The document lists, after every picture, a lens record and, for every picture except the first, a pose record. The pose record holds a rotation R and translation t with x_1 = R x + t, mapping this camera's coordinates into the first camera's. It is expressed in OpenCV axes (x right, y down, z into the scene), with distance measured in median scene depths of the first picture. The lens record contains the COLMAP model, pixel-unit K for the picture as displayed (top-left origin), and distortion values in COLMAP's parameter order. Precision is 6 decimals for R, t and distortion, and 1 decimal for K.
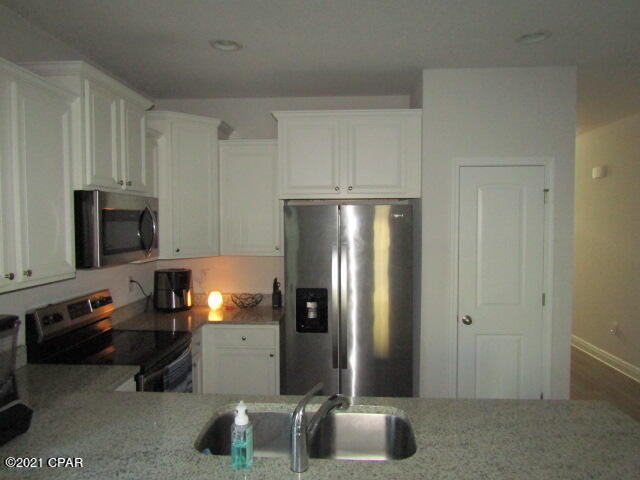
lens RADIAL K [[436.9, 0, 316.2], [0, 436.9, 248.3], [0, 0, 1]] dist [0.007654, -0.000545]
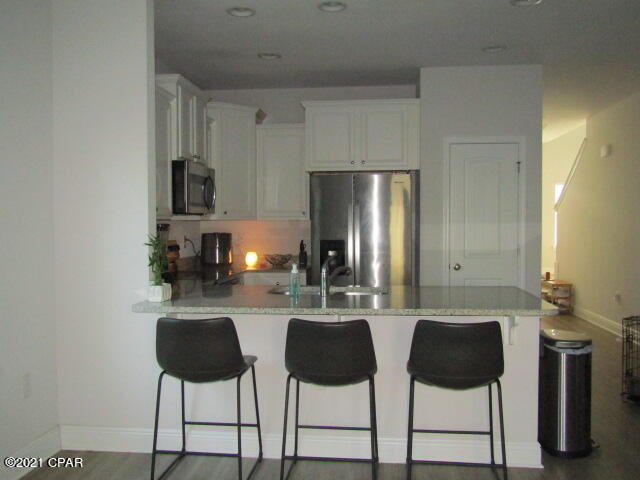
lens RADIAL K [[509.2, 0, 320.0], [0, 509.2, 240.0], [0, 0, 1]] dist [-0.000072, 0.003010]
pose [[0.999163, 0.000832, -0.040896, 0.013956], [-0.001369, 0.999913, -0.013107, 0.102362], [0.040881, 0.013152, 0.999077, -0.449311]]
